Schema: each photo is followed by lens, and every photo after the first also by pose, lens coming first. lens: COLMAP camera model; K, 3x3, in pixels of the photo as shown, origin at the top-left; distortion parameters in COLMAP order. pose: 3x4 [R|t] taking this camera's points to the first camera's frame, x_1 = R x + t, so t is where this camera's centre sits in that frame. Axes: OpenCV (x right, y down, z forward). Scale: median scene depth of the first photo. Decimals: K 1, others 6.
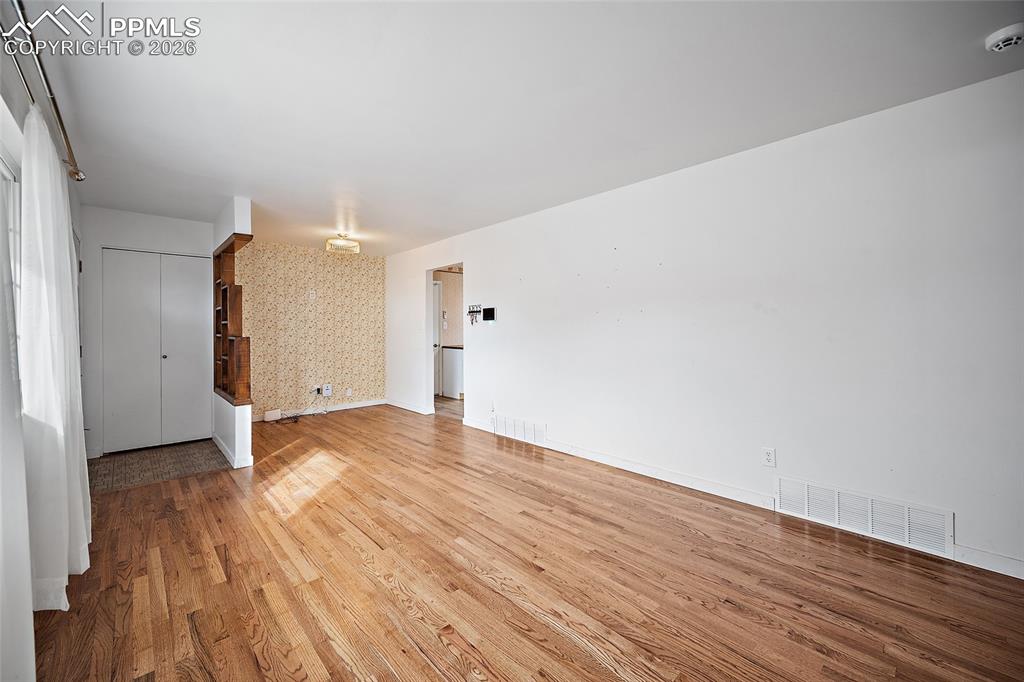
lens RADIAL K [[406.4, 0, 507.9], [0, 406.4, 347.8], [0, 0, 1]] dist [-0.000569, -0.000211]
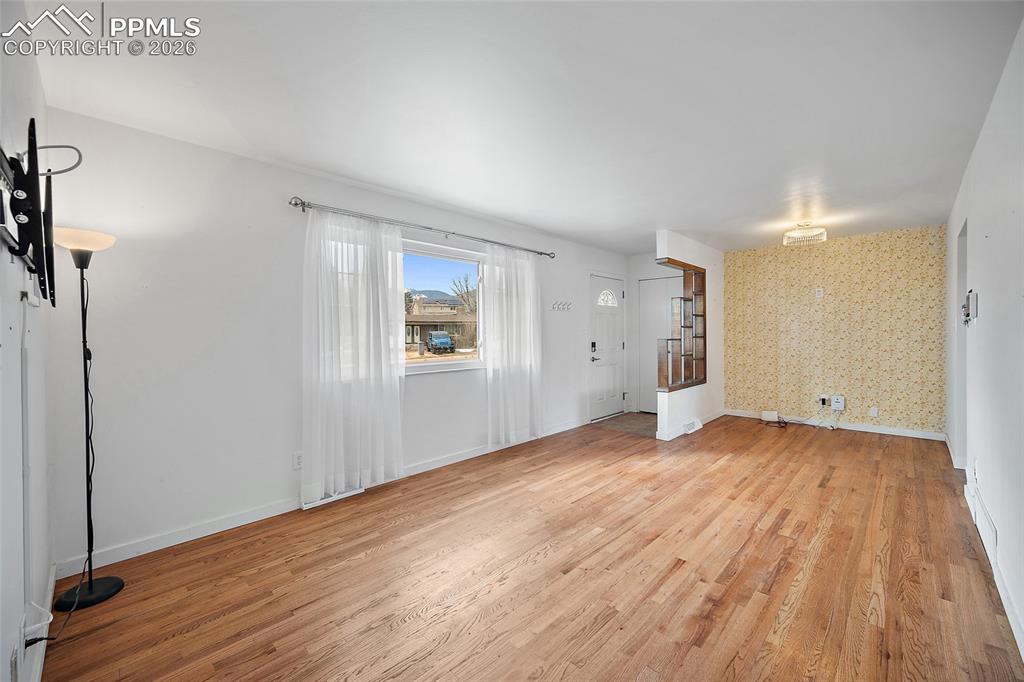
lens RADIAL K [[406.4, 0, 507.9], [0, 406.4, 347.8], [0, 0, 1]] dist [-0.000569, -0.000211]
pose [[0.056811, 0.038611, -0.997638, 0.781433], [-0.039340, 0.998562, 0.036406, -0.032268], [0.997610, 0.037179, 0.058249, 0.572685]]
